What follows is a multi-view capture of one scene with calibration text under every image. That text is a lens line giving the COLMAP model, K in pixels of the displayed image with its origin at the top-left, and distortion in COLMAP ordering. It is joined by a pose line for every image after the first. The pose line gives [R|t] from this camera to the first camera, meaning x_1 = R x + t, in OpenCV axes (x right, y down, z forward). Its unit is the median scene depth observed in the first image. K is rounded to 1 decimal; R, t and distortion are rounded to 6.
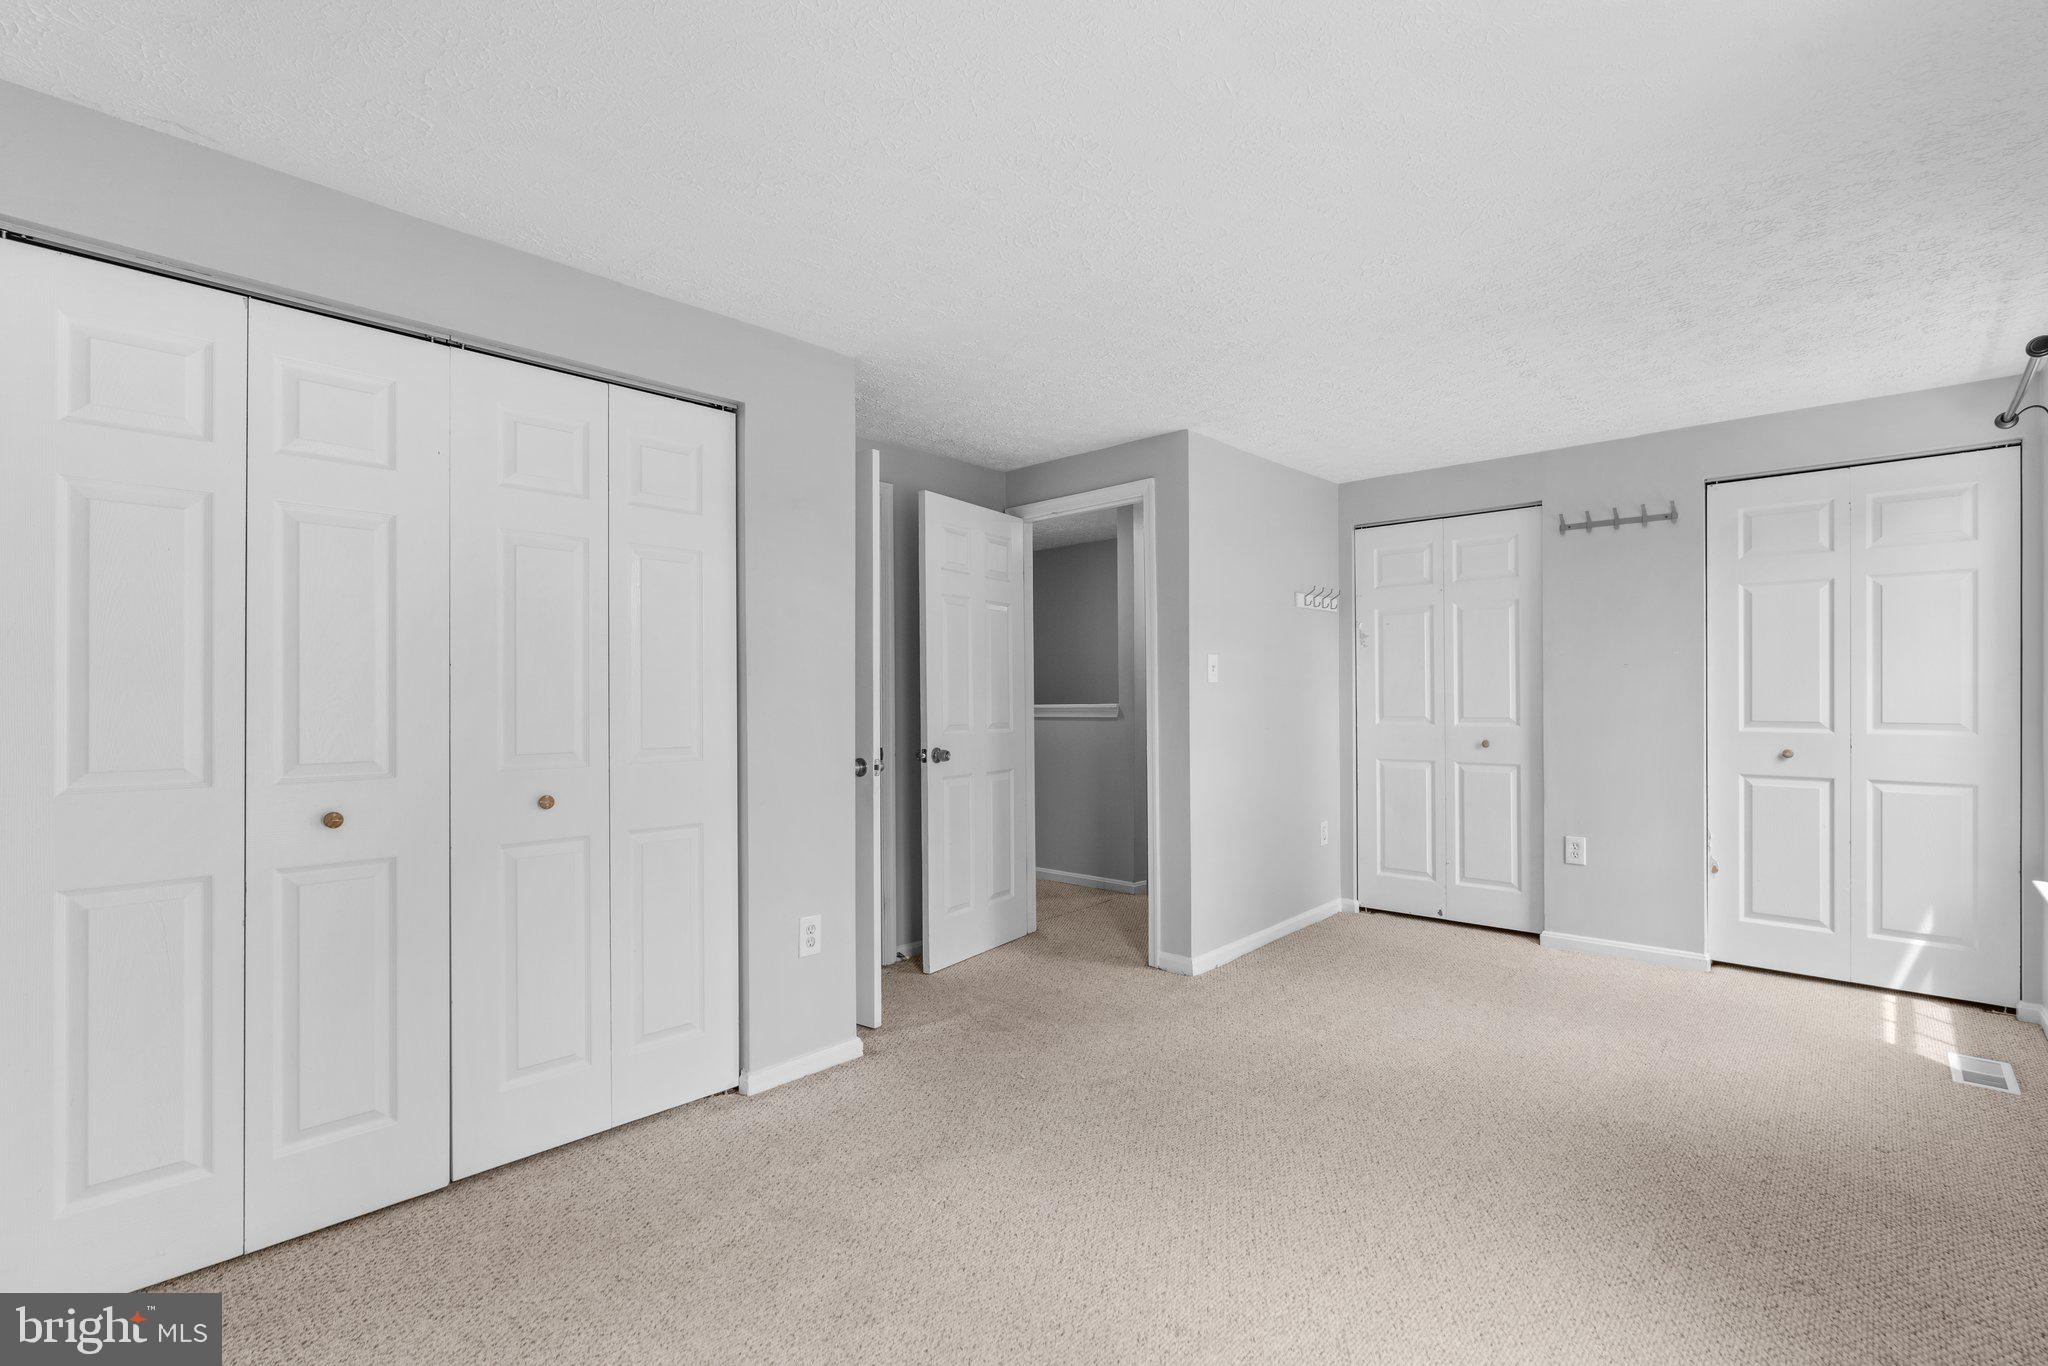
lens RADIAL K [[924.1, 0, 1021.0], [0, 924.1, 682.2], [0, 0, 1]] dist [-0.009119, 0.000893]
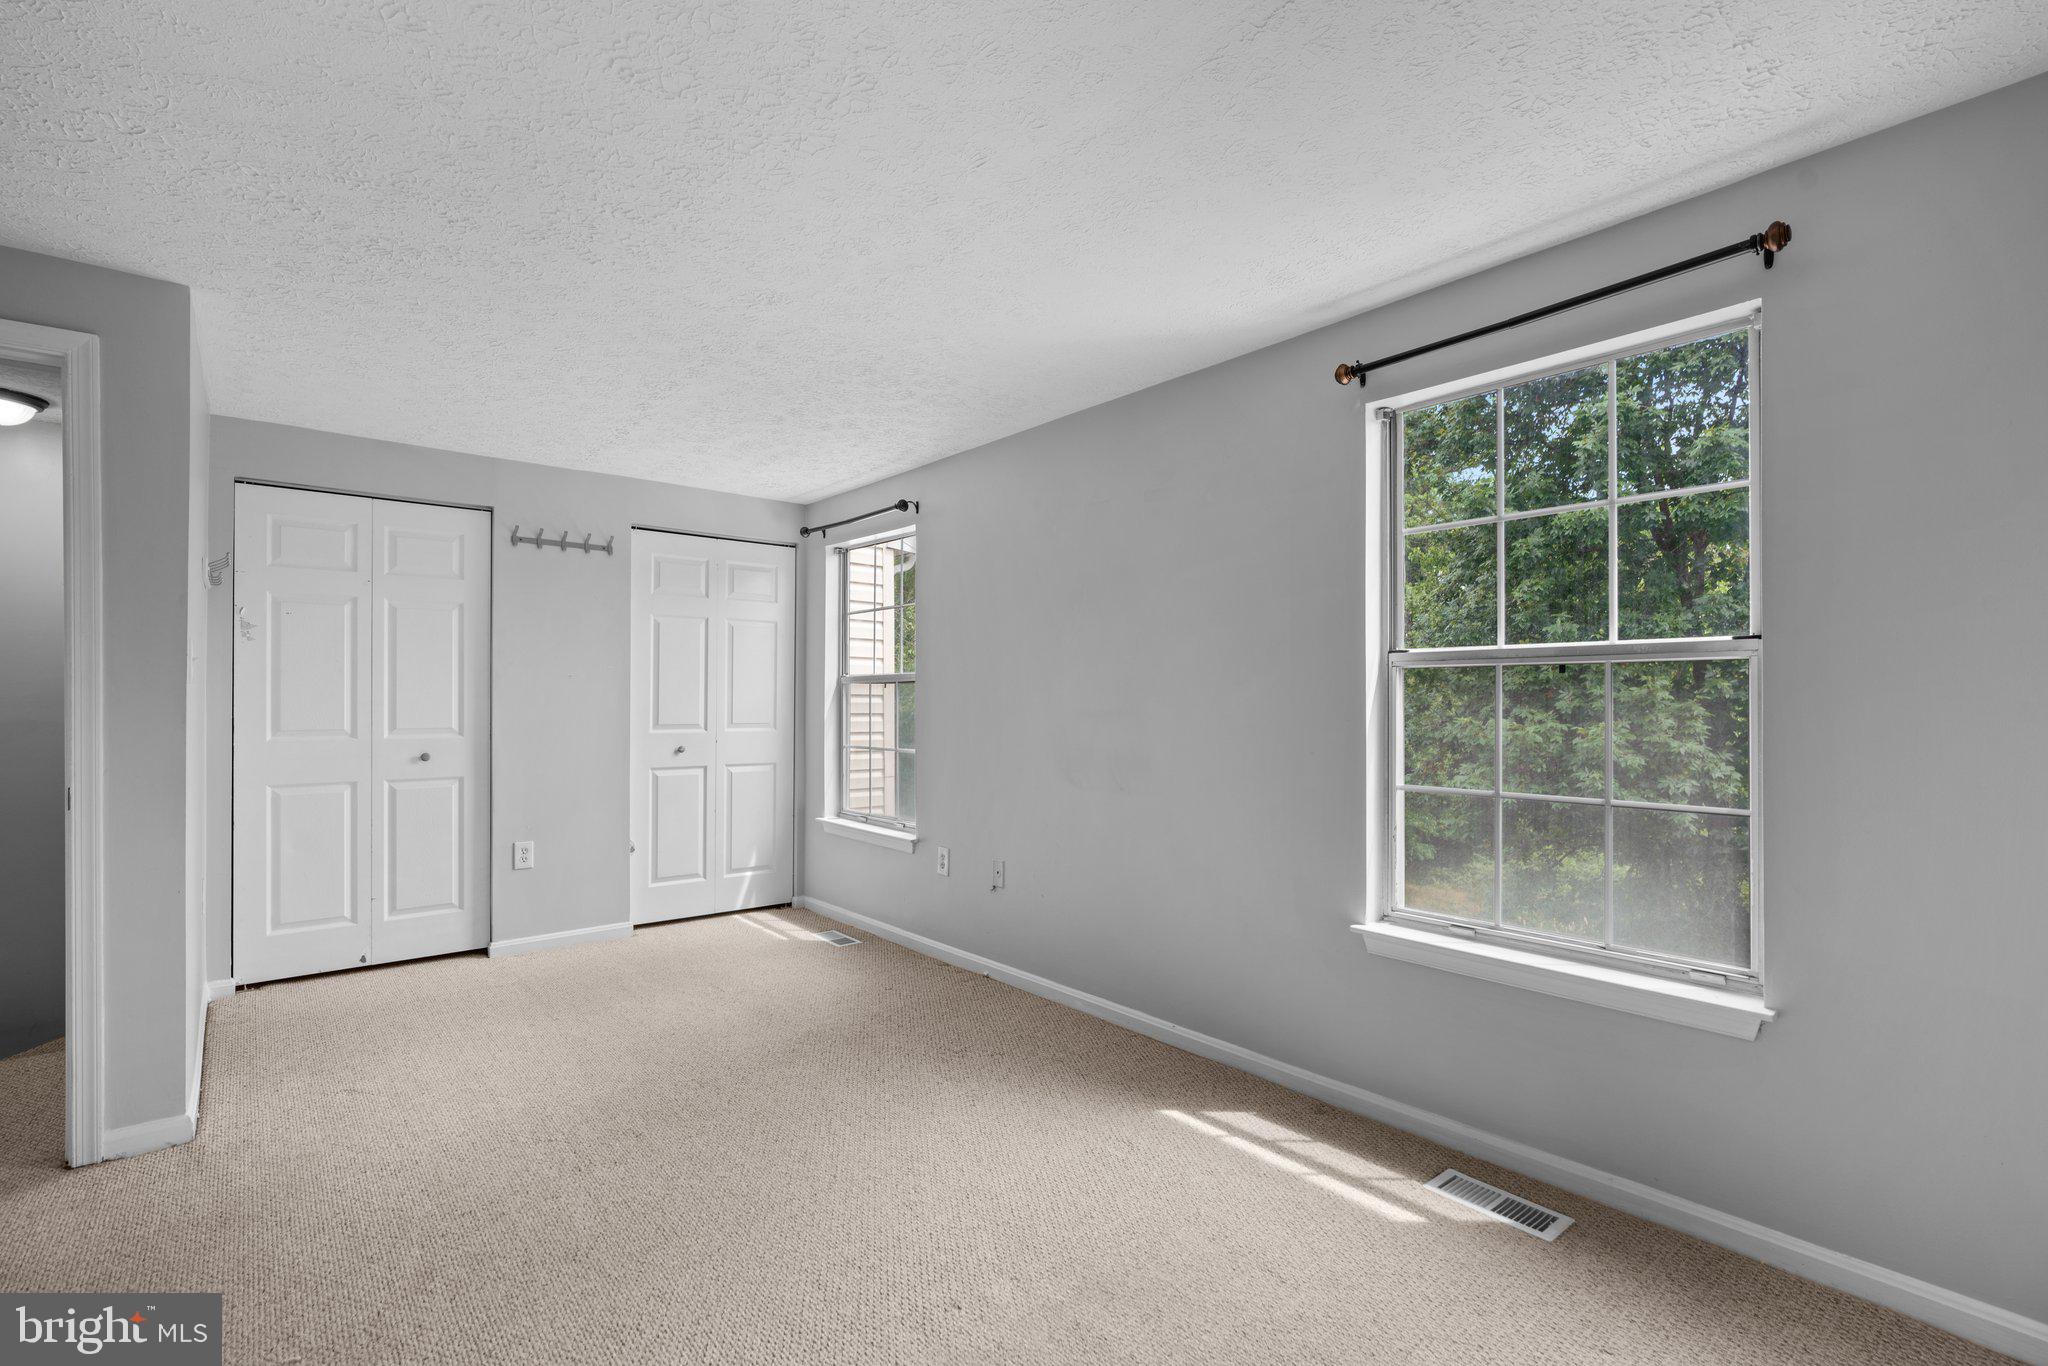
lens RADIAL K [[924.1, 0, 1021.0], [0, 924.1, 682.2], [0, 0, 1]] dist [-0.009119, 0.000893]
pose [[0.115665, 0.025509, 0.992961, -0.358231], [-0.012679, 0.999627, -0.024204, 0.007744], [-0.993207, -0.009791, 0.115945, 0.330723]]
